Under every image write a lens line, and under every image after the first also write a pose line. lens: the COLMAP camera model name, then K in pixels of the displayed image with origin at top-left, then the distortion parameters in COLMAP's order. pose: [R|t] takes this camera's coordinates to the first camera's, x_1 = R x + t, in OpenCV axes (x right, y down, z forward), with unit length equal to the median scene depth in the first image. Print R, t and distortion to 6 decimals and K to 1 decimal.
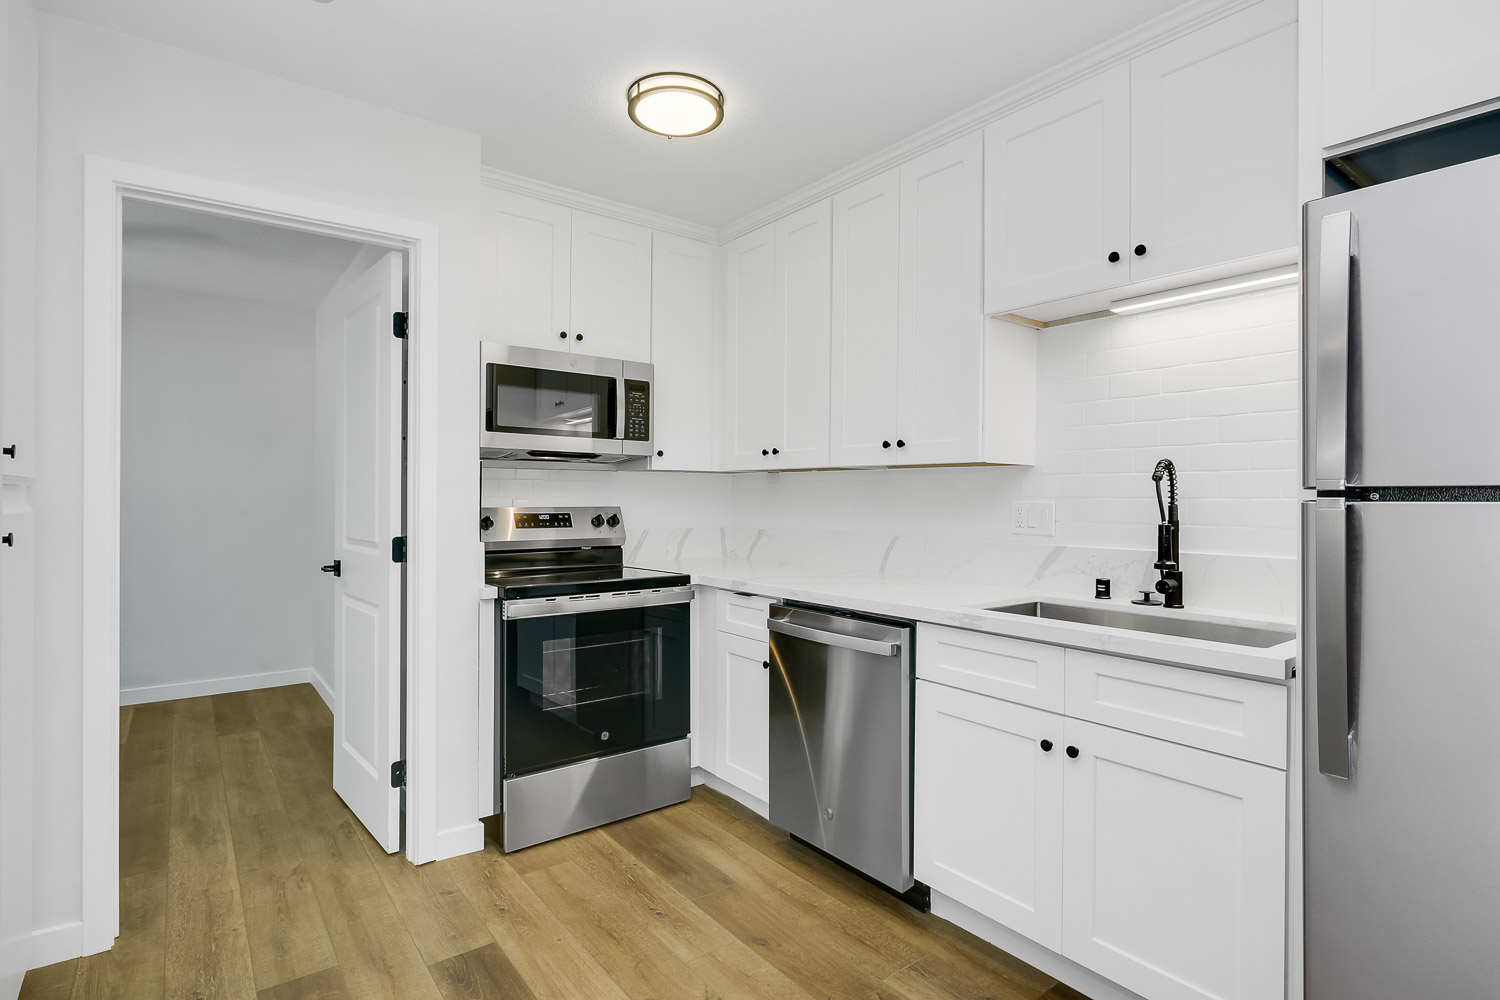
lens RADIAL K [[746.3, 0, 783.1], [0, 746.3, 494.1], [0, 0, 1]] dist [-0.001338, -0.000041]
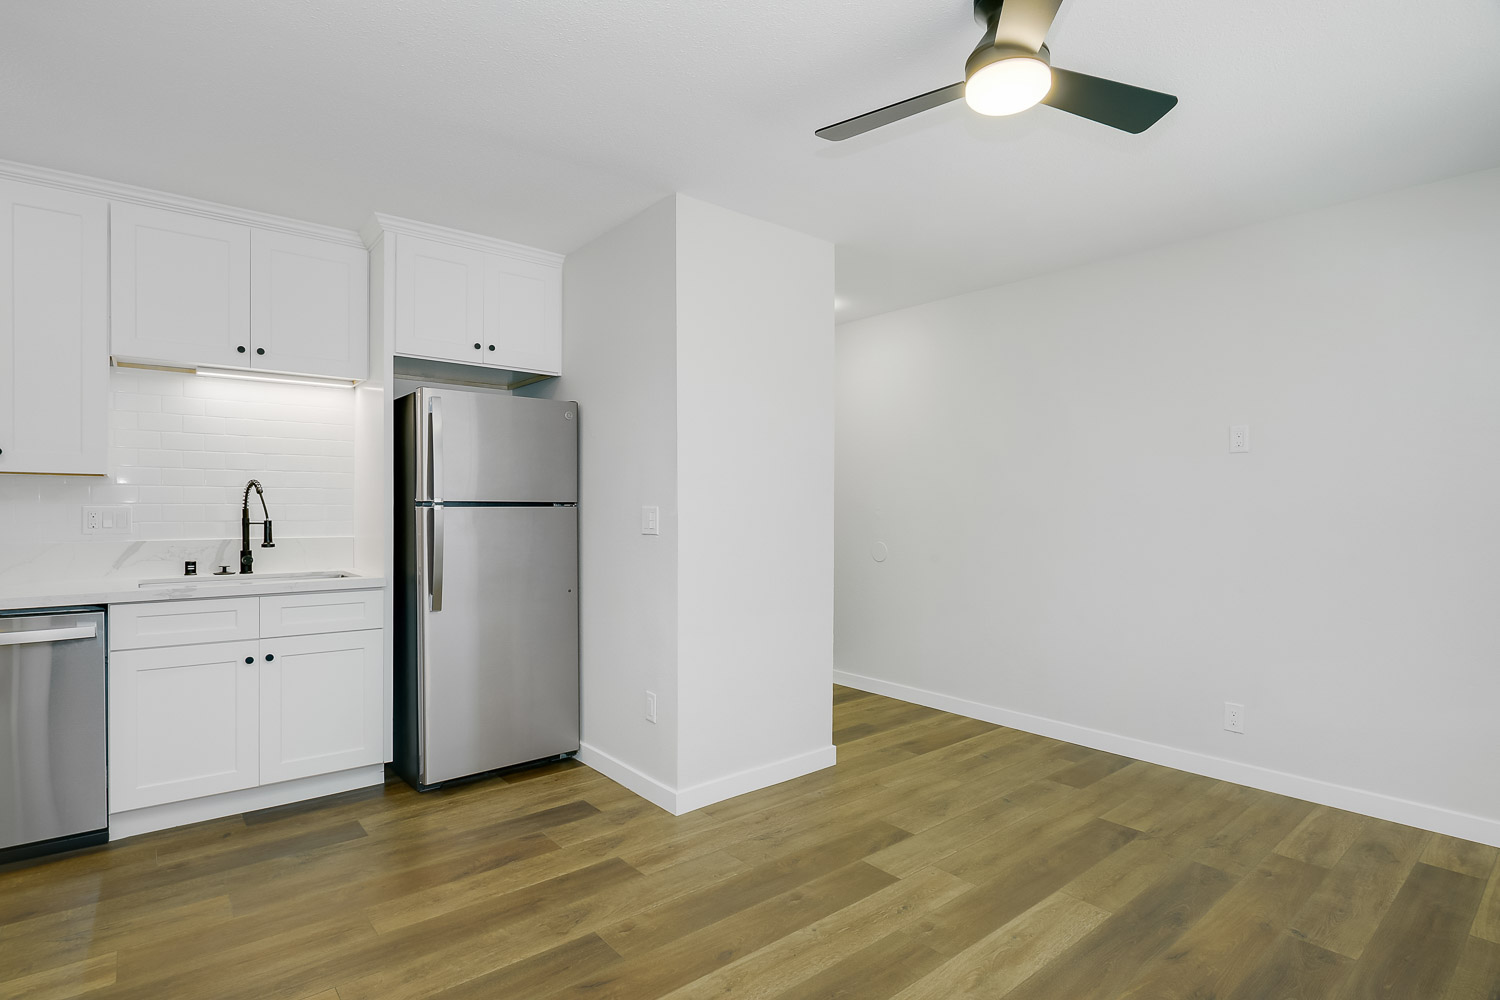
lens RADIAL K [[760.3, 0, 753.3], [0, 760.3, 520.0], [0, 0, 1]] dist [-0.019764, -0.000171]
pose [[-0.018670, -0.019542, 0.999635, -0.868831], [-0.009536, 0.999767, 0.019366, -0.001649], [-0.999780, -0.009171, -0.018852, -0.032048]]
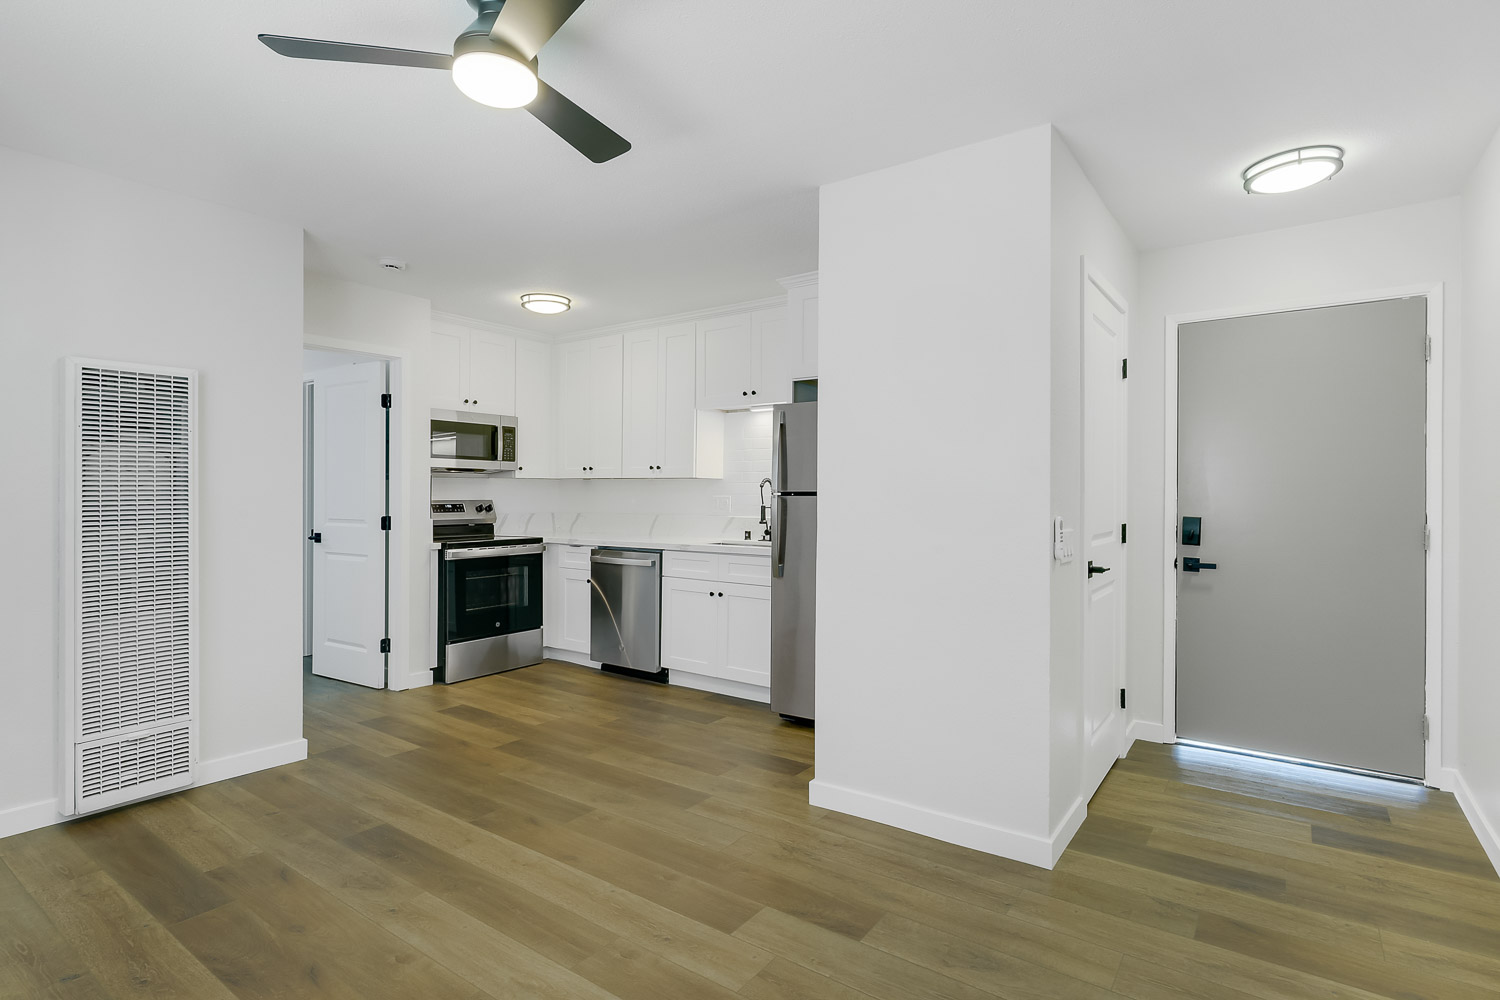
lens RADIAL K [[779.1, 0, 766.2], [0, 779.1, 487.6], [0, 0, 1]] dist [0.002227, 0.000420]
pose [[0.967618, -0.000215, 0.252421, -0.088711], [0.000421, 1.000000, -0.000761, -0.011459], [-0.252420, 0.000843, 0.967617, -1.077972]]
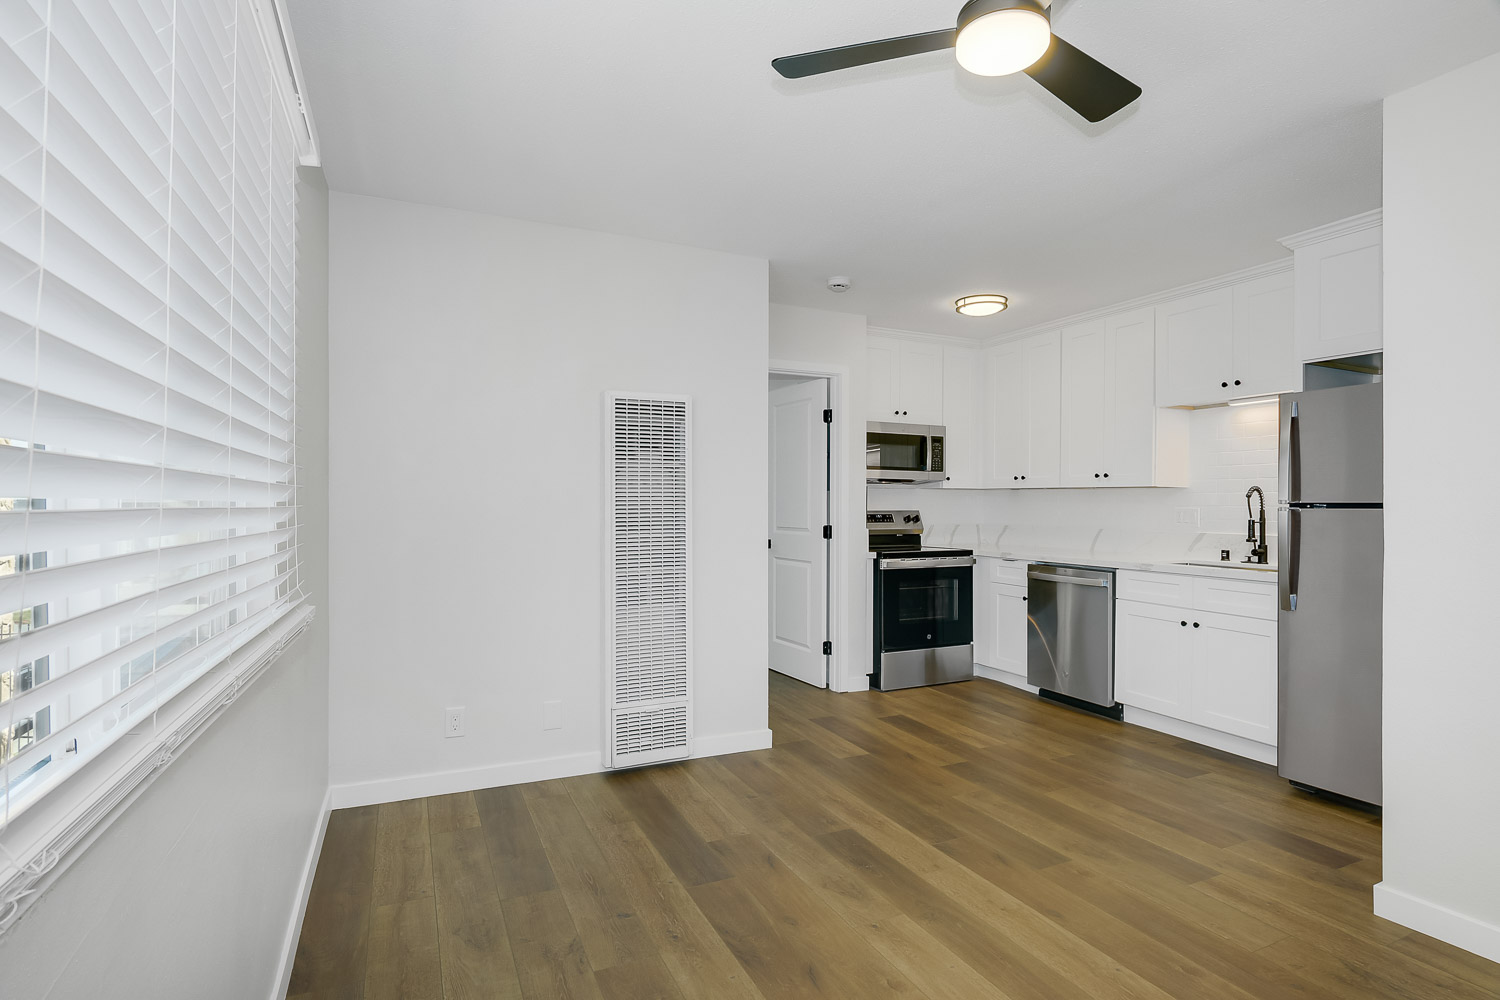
lens RADIAL K [[773.9, 0, 750.0], [0, 773.9, 500.0], [0, 0, 1]] dist [-0.002799, -0.015709]
pose [[0.967735, -0.000691, -0.251968, -0.196419], [0.000819, 1.000000, 0.000401, -0.009921], [0.251968, -0.000595, 0.967735, -0.981544]]
